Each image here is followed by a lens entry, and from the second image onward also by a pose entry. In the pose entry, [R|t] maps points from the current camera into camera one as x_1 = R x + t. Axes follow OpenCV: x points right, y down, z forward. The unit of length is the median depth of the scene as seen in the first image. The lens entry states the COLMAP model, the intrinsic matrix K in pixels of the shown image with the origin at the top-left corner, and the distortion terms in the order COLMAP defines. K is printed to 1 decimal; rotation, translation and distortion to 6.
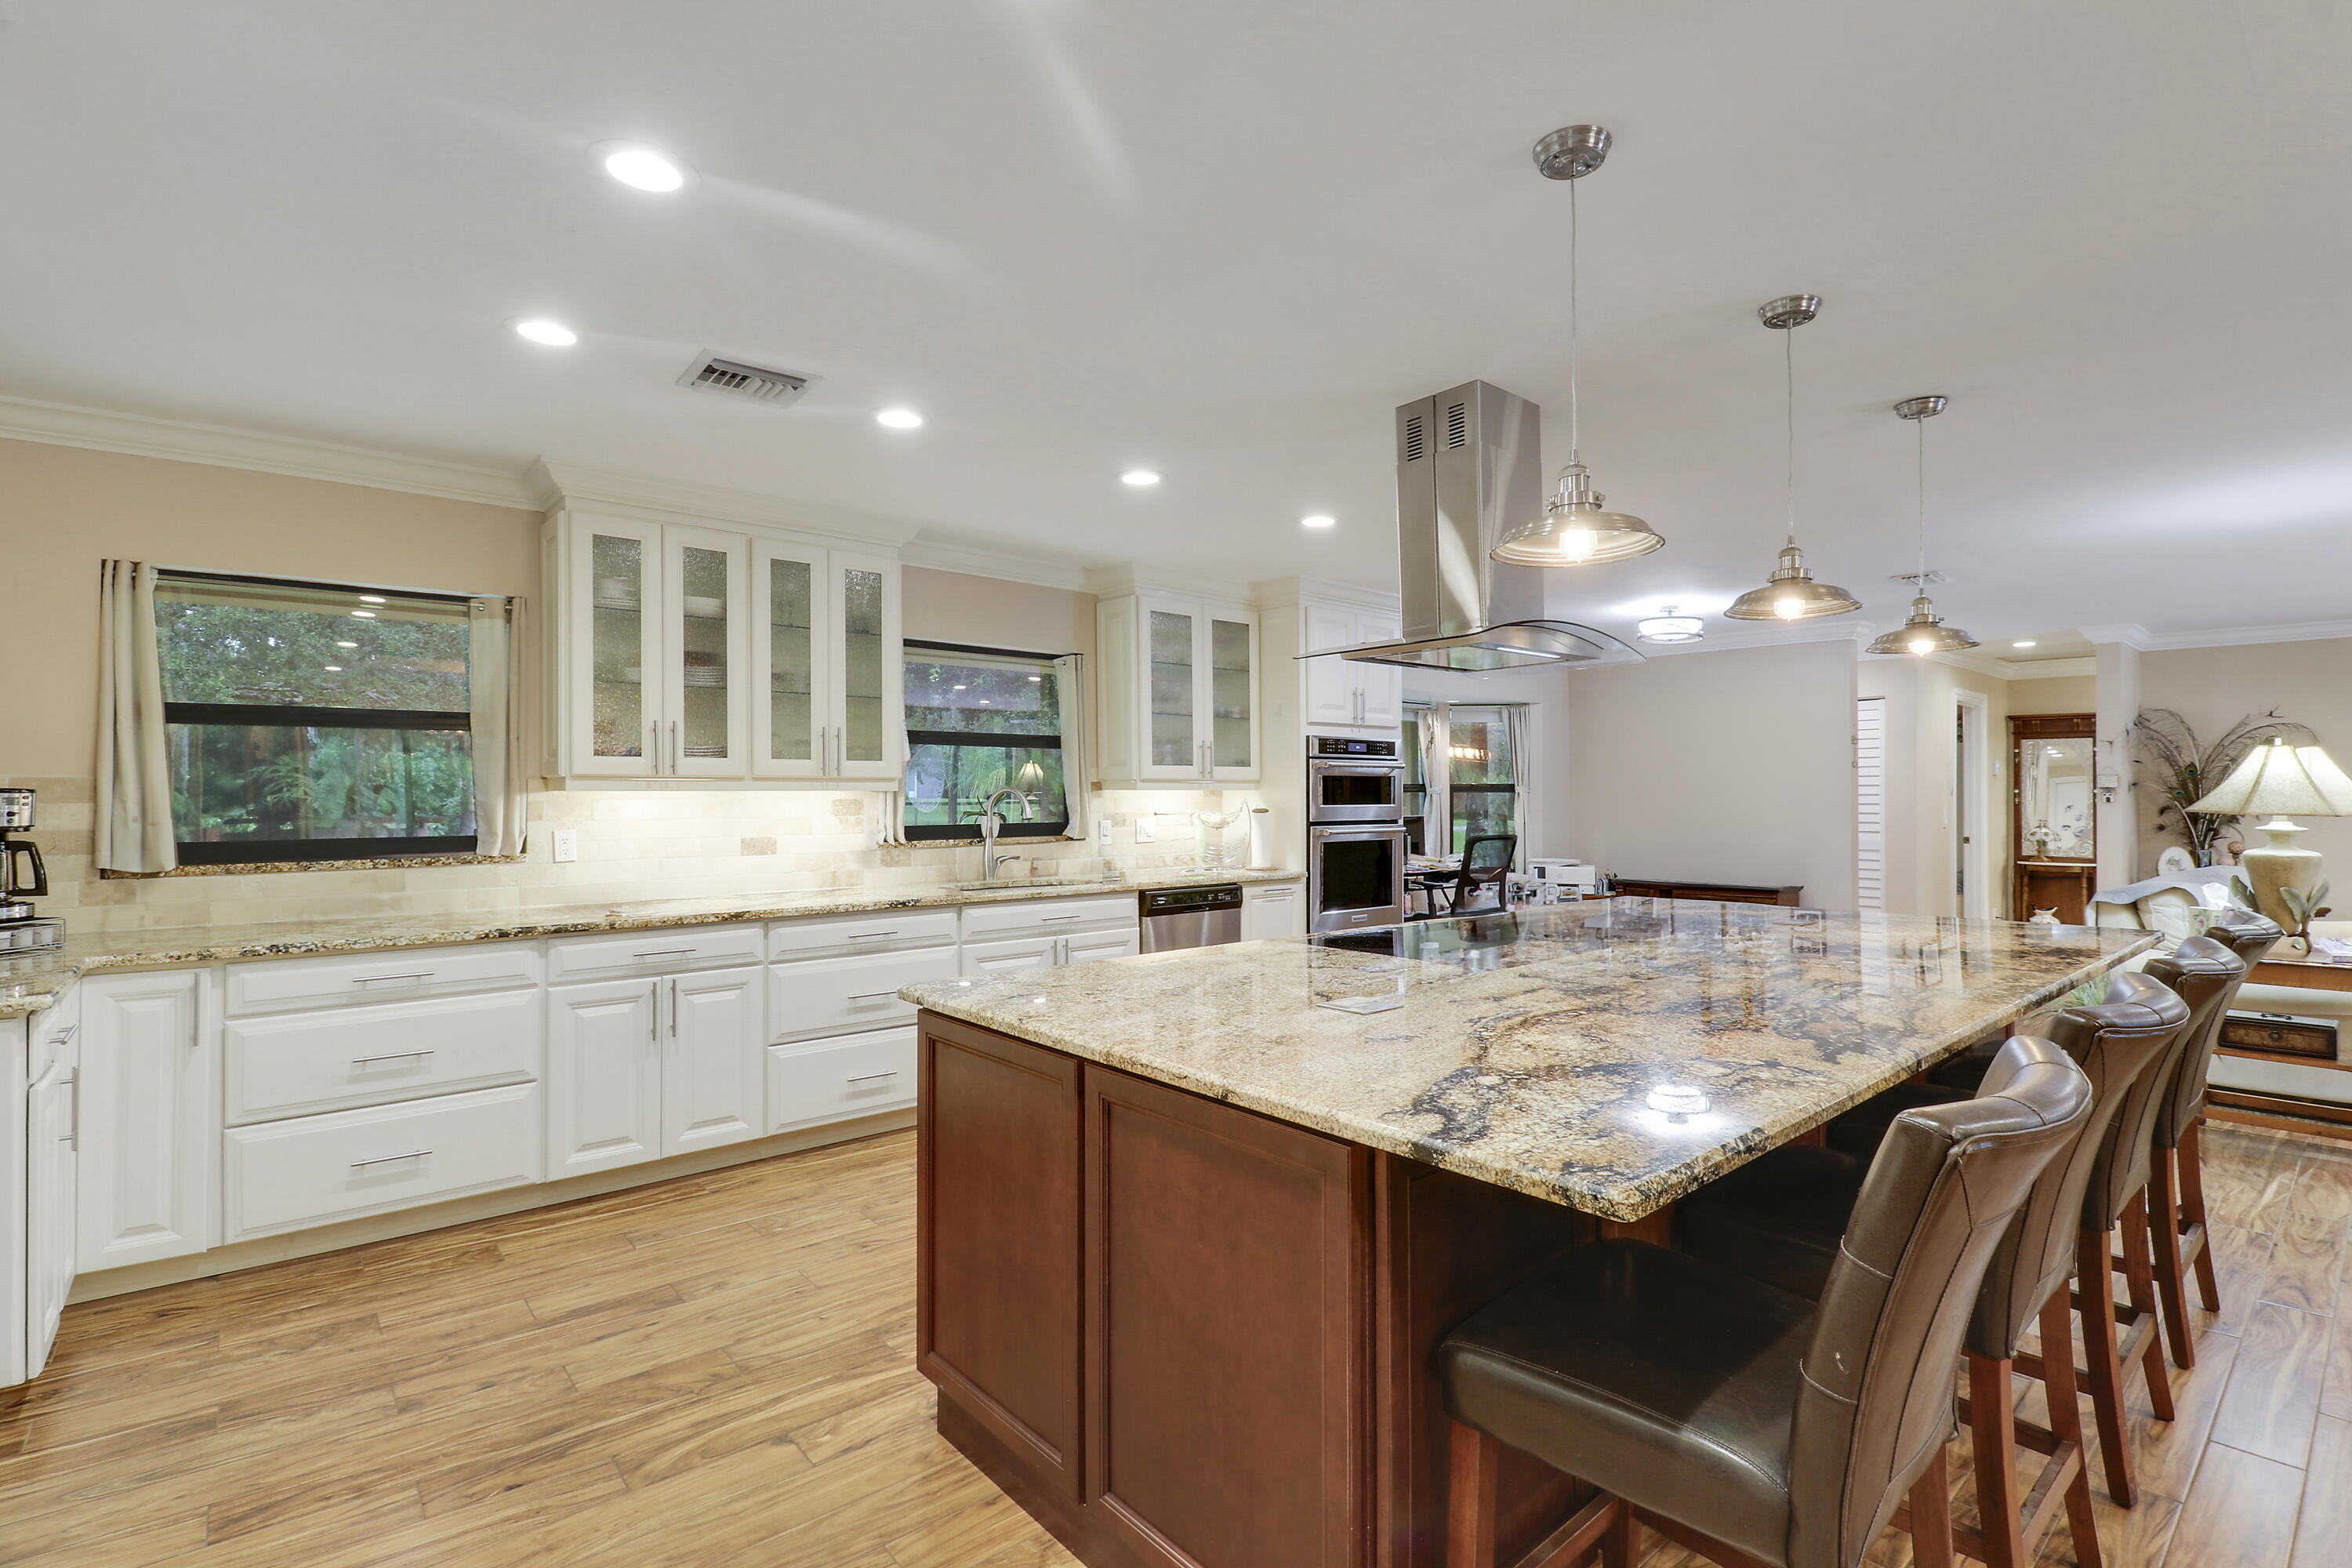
lens RADIAL K [[1091.8, 0, 1192.4], [0, 1091.8, 797.1], [0, 0, 1]] dist [-0.002908, -0.001063]
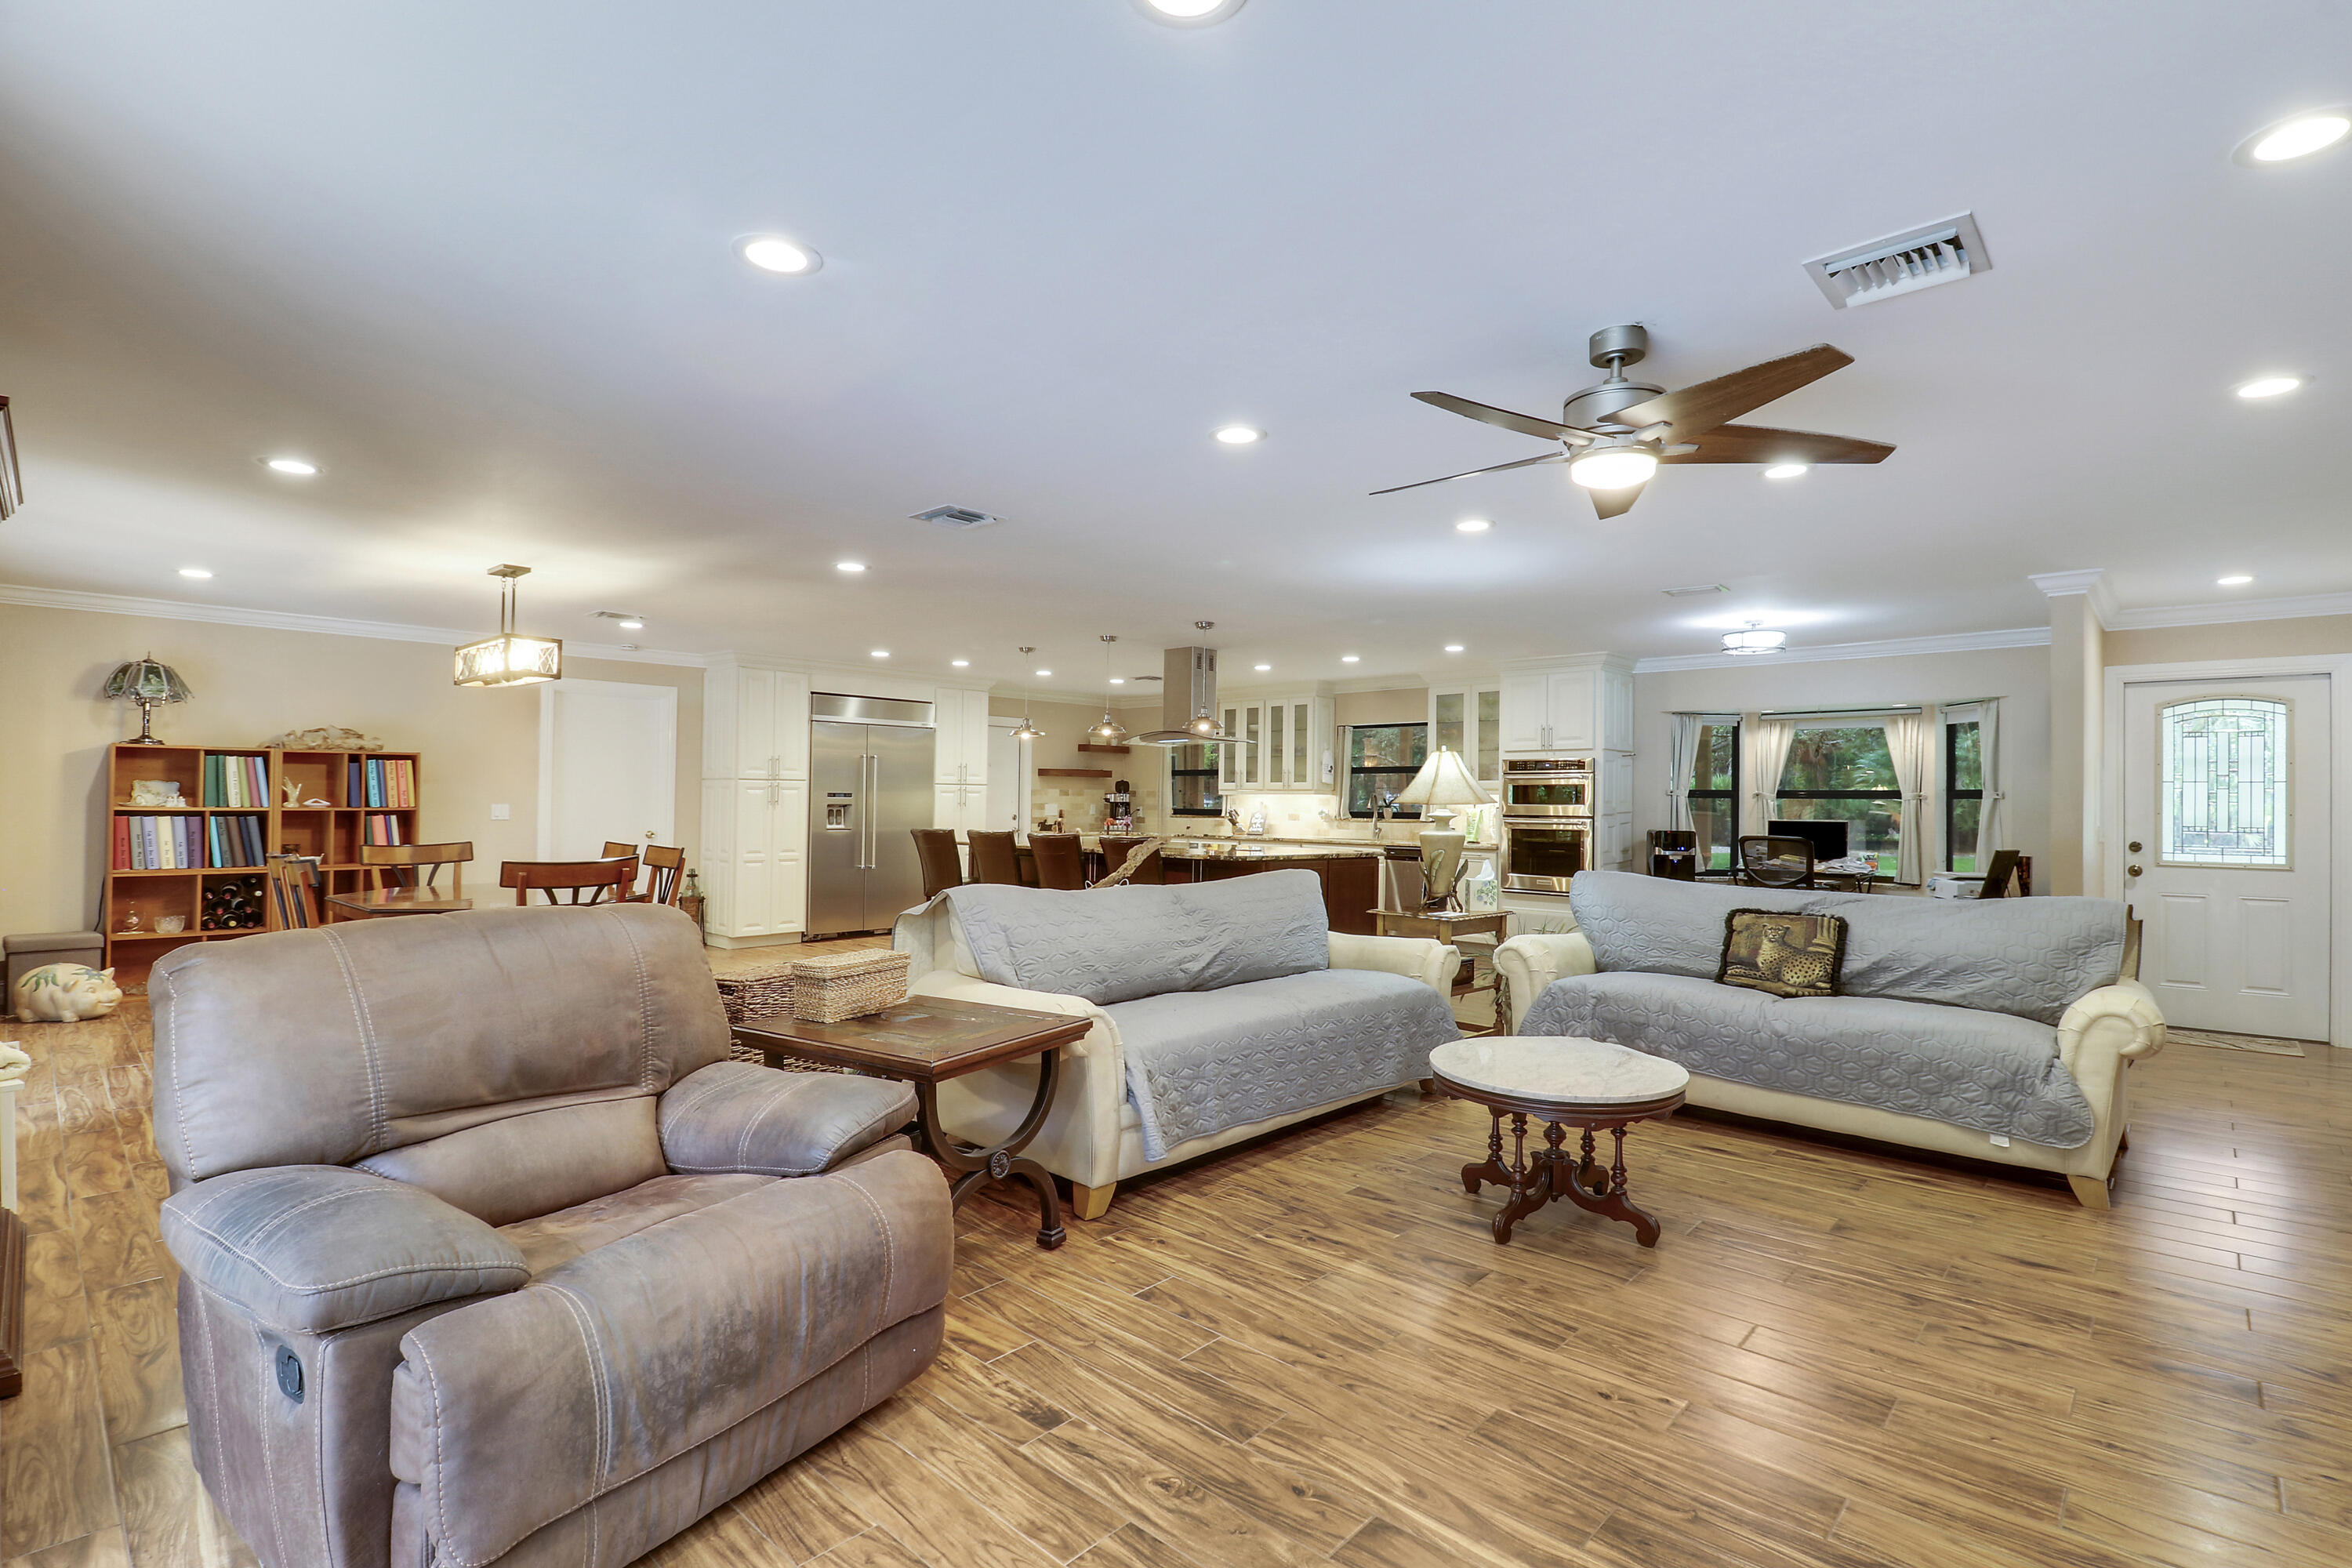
lens RADIAL K [[1103.9, 0, 1217.6], [0, 1103.9, 788.6], [0, 0, 1]] dist [-0.001116, -0.010850]
pose [[0.117849, -0.007088, -0.993006, 2.213212], [-0.010319, 0.999912, -0.008362, 0.003533], [0.992978, 0.011232, 0.117765, 0.553084]]
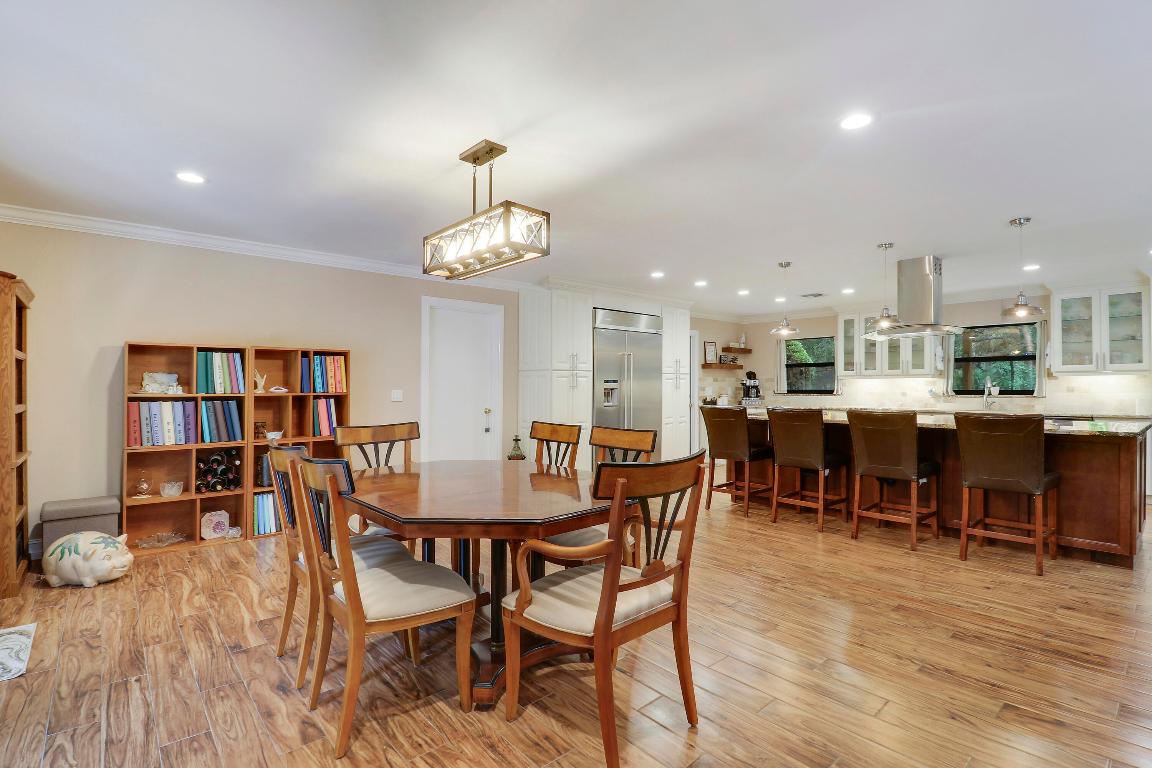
lens RADIAL K [[544.8, 0, 585.1], [0, 544.8, 381.3], [0, 0, 1]] dist [0.001374, -0.013320]
pose [[0.003821, -0.008492, -0.999957, 1.433796], [0.000117, 0.999964, -0.008492, 0.018541], [0.999993, -0.000084, 0.003822, -0.032114]]
